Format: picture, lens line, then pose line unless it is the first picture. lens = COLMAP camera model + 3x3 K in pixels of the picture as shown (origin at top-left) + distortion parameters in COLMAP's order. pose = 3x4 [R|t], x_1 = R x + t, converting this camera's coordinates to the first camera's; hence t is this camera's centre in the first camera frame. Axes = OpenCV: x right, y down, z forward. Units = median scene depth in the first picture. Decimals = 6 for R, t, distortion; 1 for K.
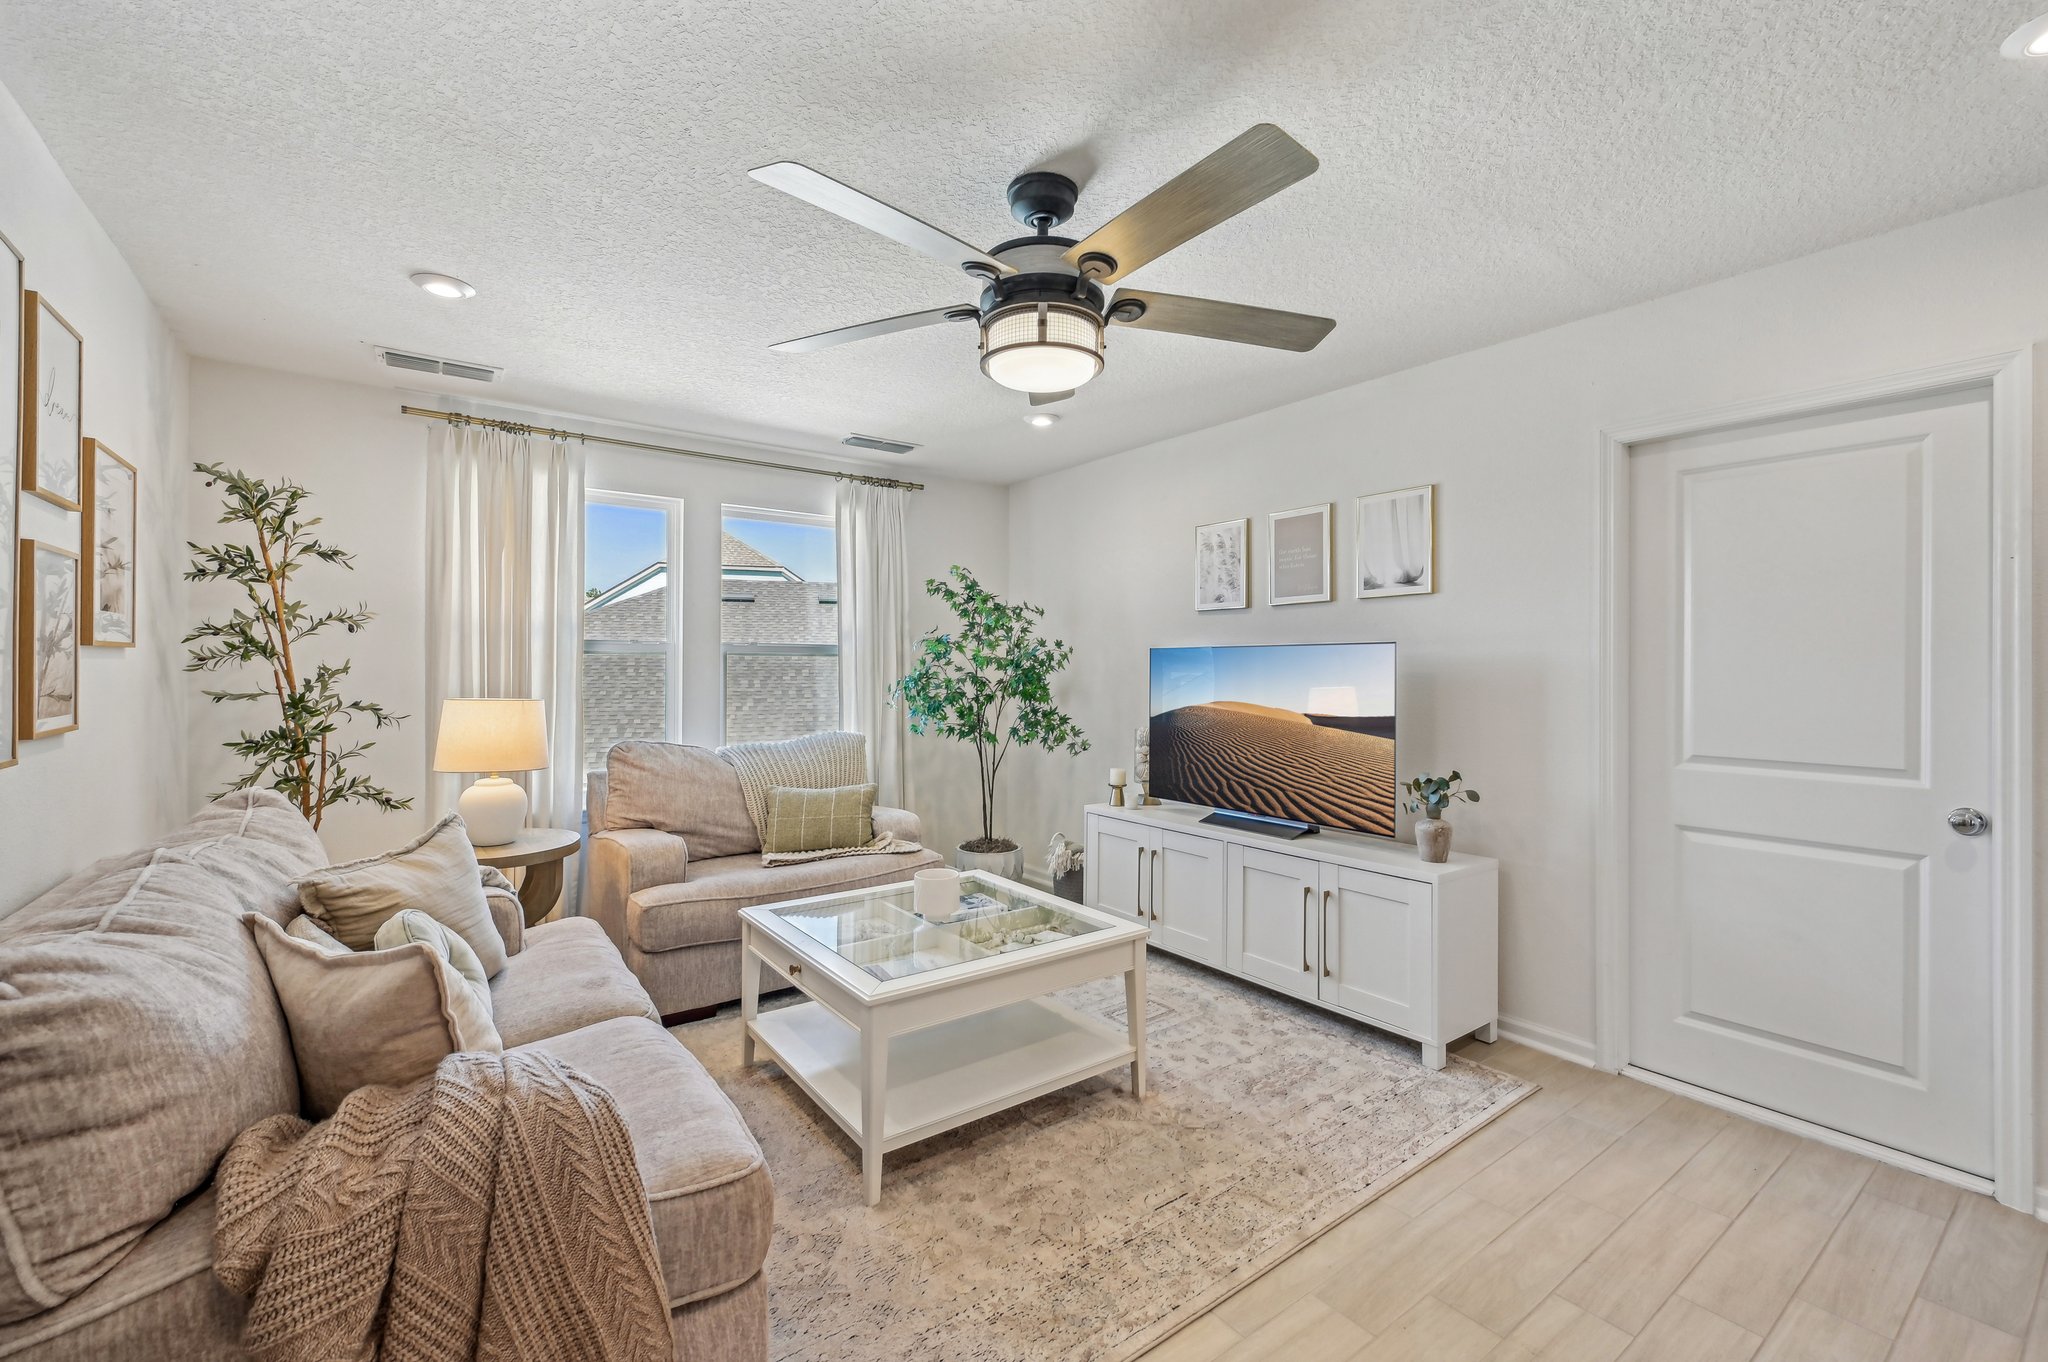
lens RADIAL K [[864.5, 0, 1020.2], [0, 864.5, 677.9], [0, 0, 1]] dist [-0.002961, 0.000735]
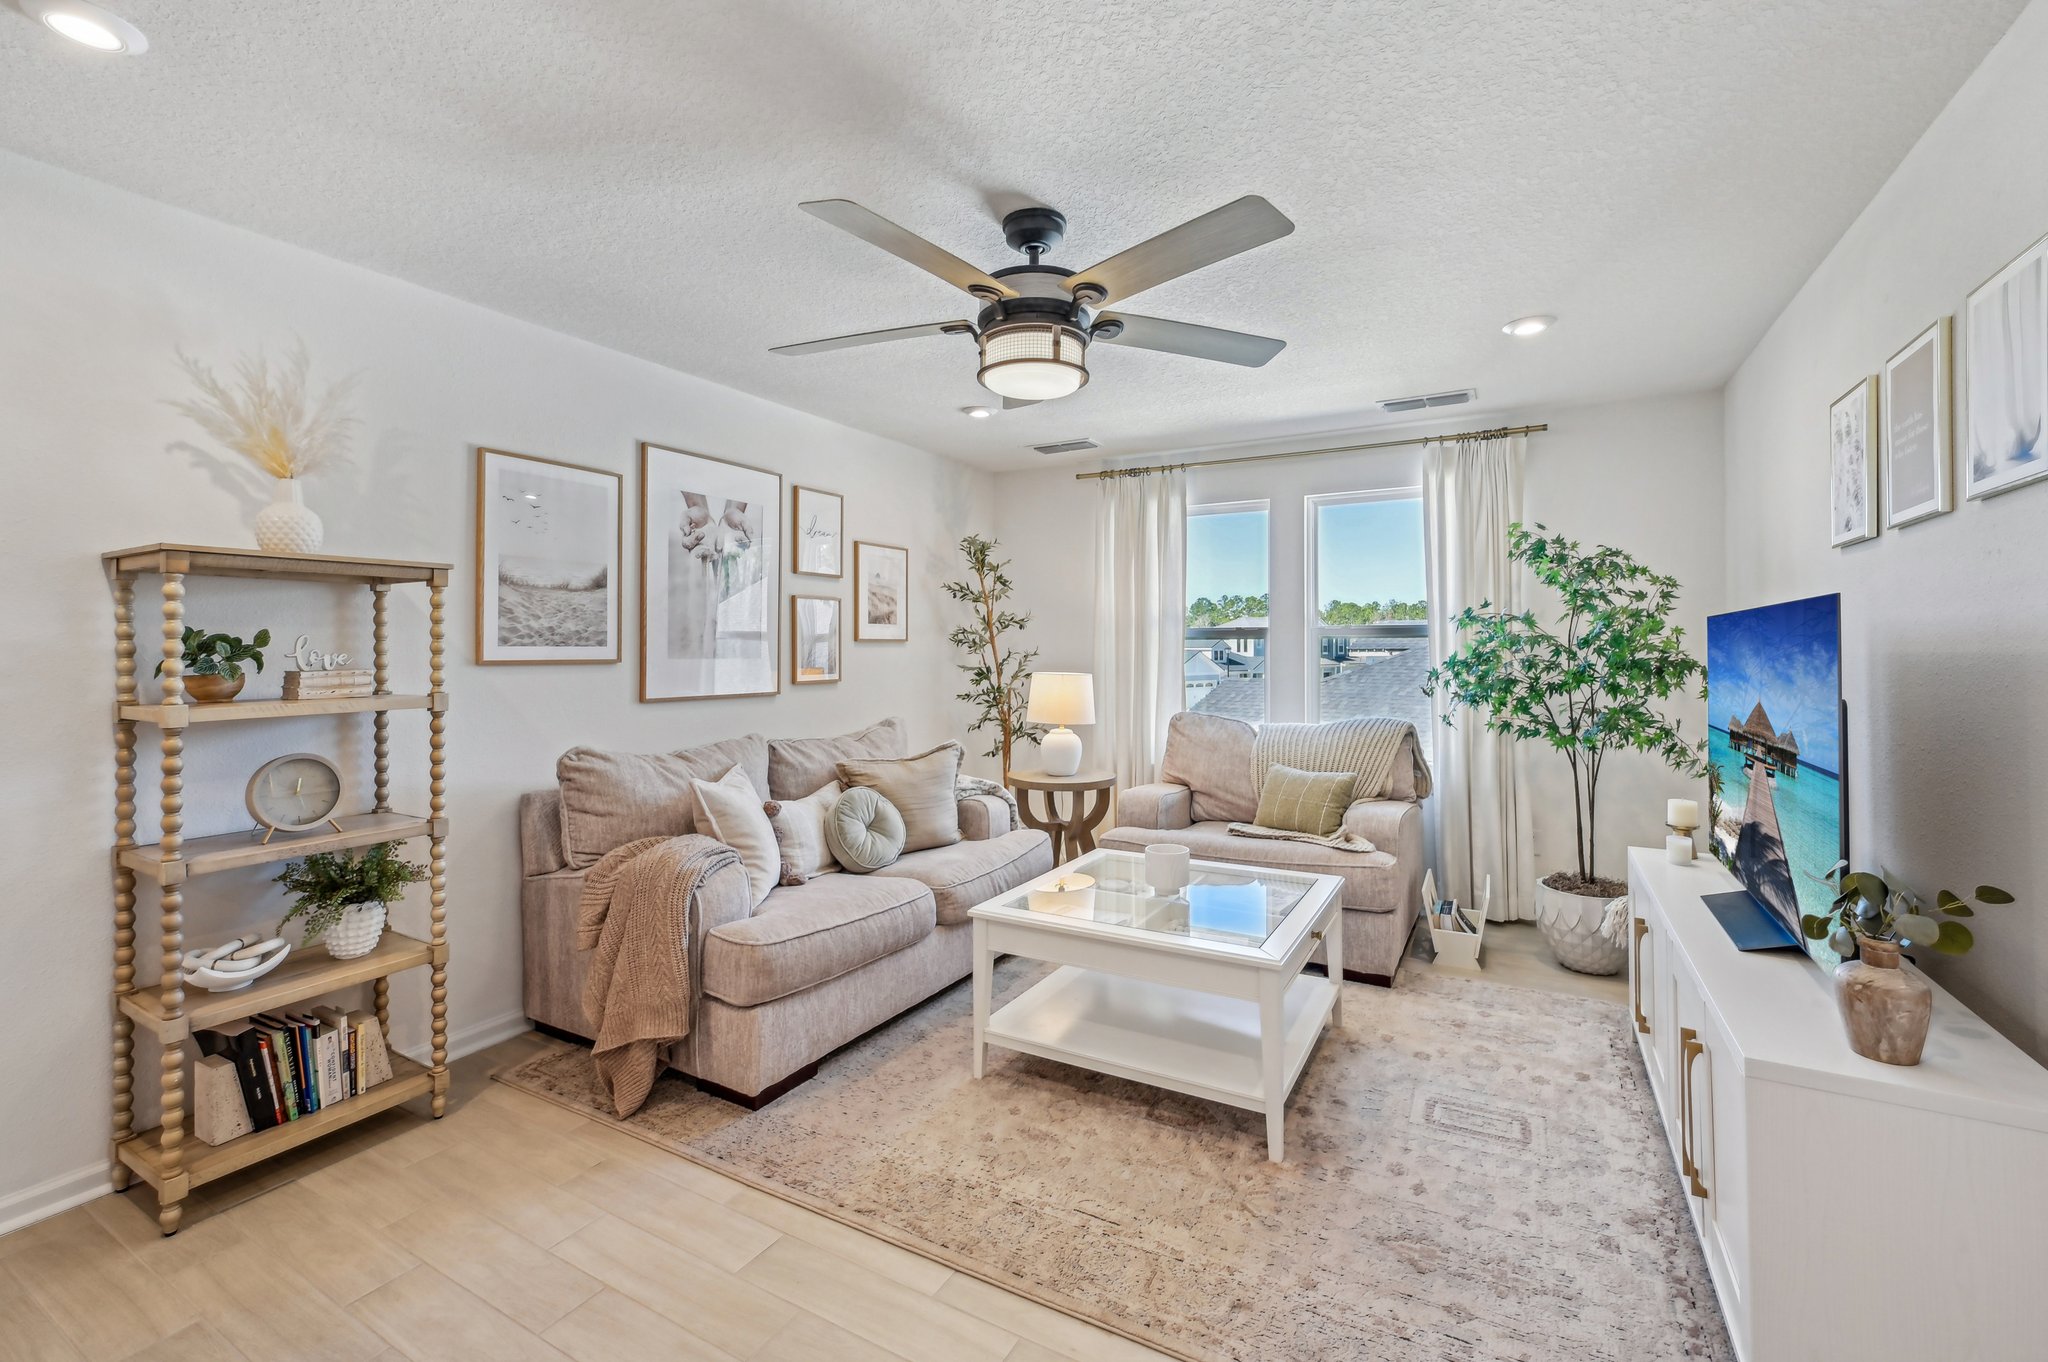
lens RADIAL K [[864.5, 0, 1015.0], [0, 864.5, 634.8], [0, 0, 1]] dist [-0.002961, 0.000735]
pose [[0.409658, -0.020698, -0.912004, 0.678296], [-0.007475, 0.999633, -0.026045, -0.001805], [0.912209, 0.017487, 0.409353, 0.351303]]
